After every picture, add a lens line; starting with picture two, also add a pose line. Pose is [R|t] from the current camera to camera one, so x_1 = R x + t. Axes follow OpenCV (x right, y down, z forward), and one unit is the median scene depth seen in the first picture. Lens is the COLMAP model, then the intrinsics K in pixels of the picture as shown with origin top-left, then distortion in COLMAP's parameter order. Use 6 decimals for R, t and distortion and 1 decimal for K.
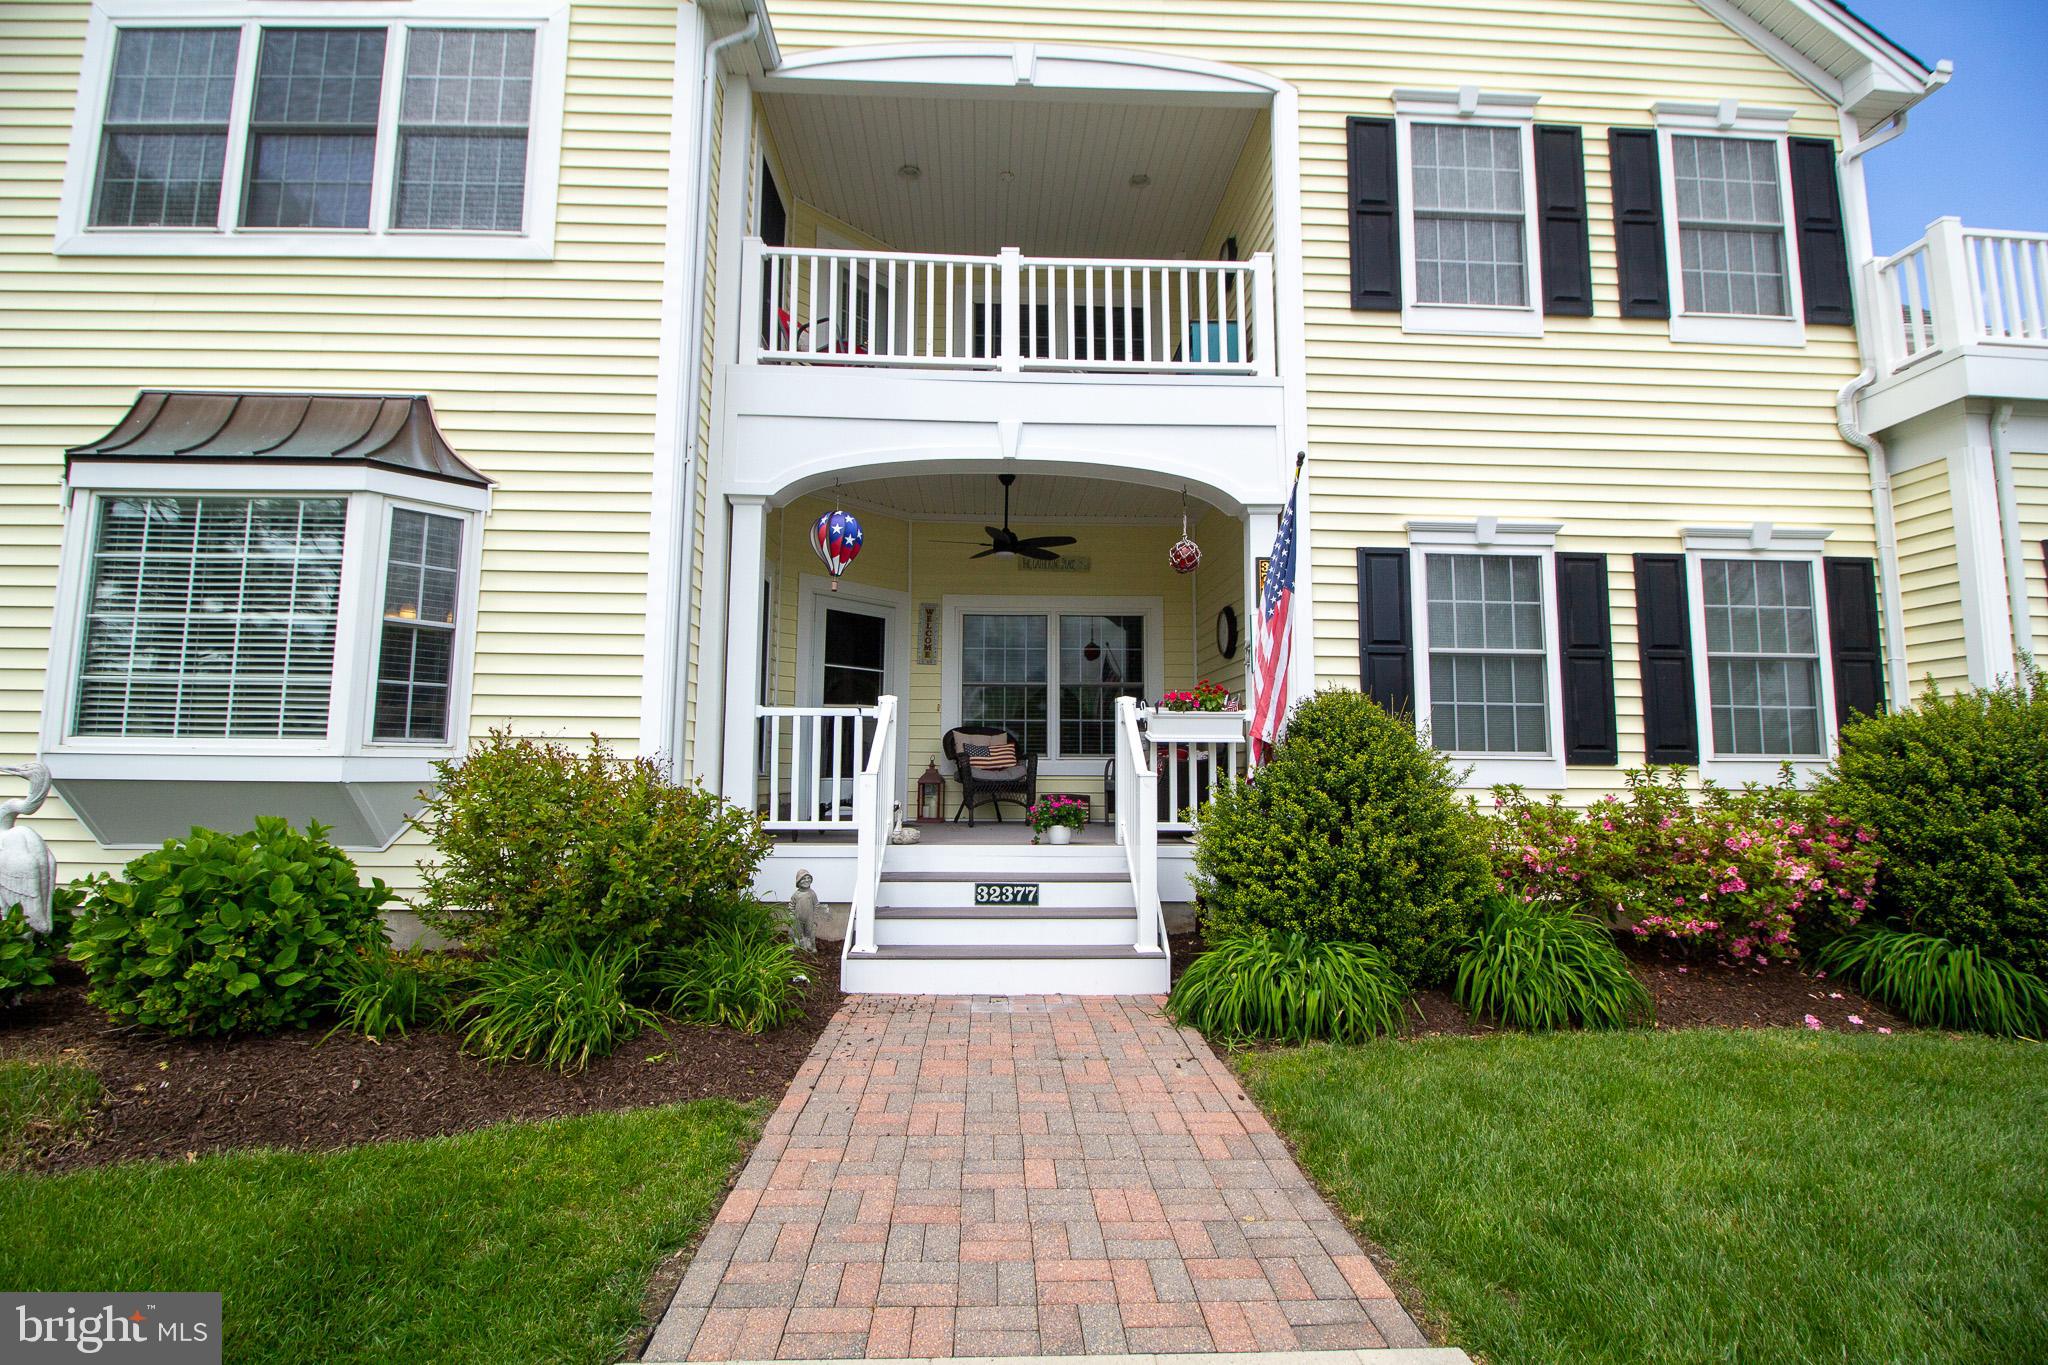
lens RADIAL K [[971.8, 0, 1021.9], [0, 971.8, 671.6], [0, 0, 1]] dist [0.012326, -0.018147]
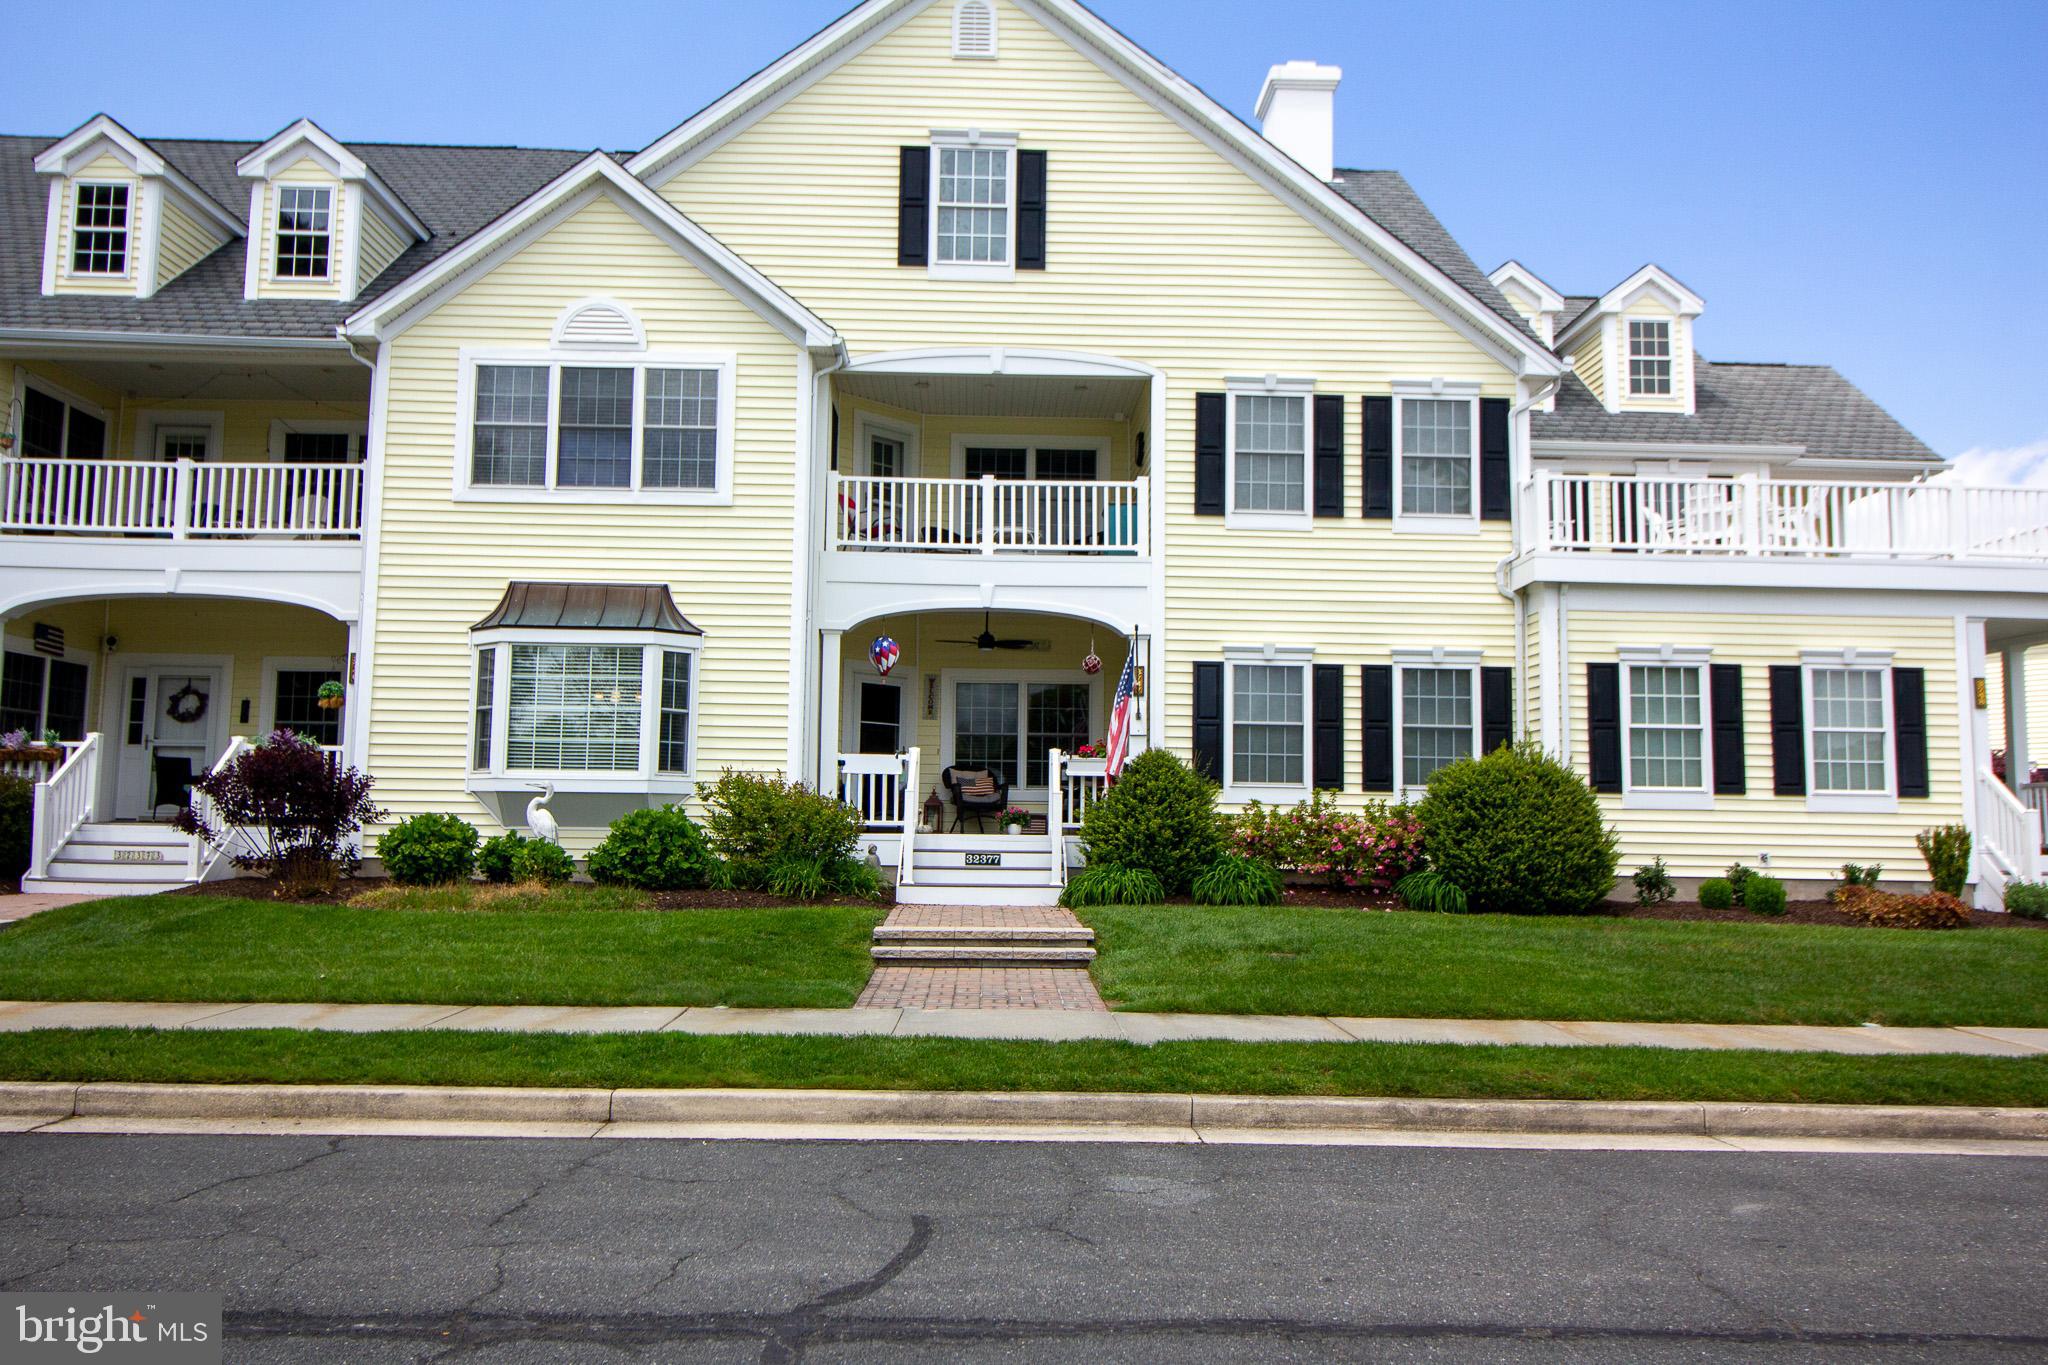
lens RADIAL K [[1569.2, 0, 1024.0], [0, 1569.2, 682.5], [0, 0, 1]] dist [0.053401, 0.000173]
pose [[0.999955, 0.005379, -0.007804, 0.073371], [-0.005319, 0.999957, 0.007596, -0.109425], [0.007844, -0.007554, 0.999941, -1.717126]]
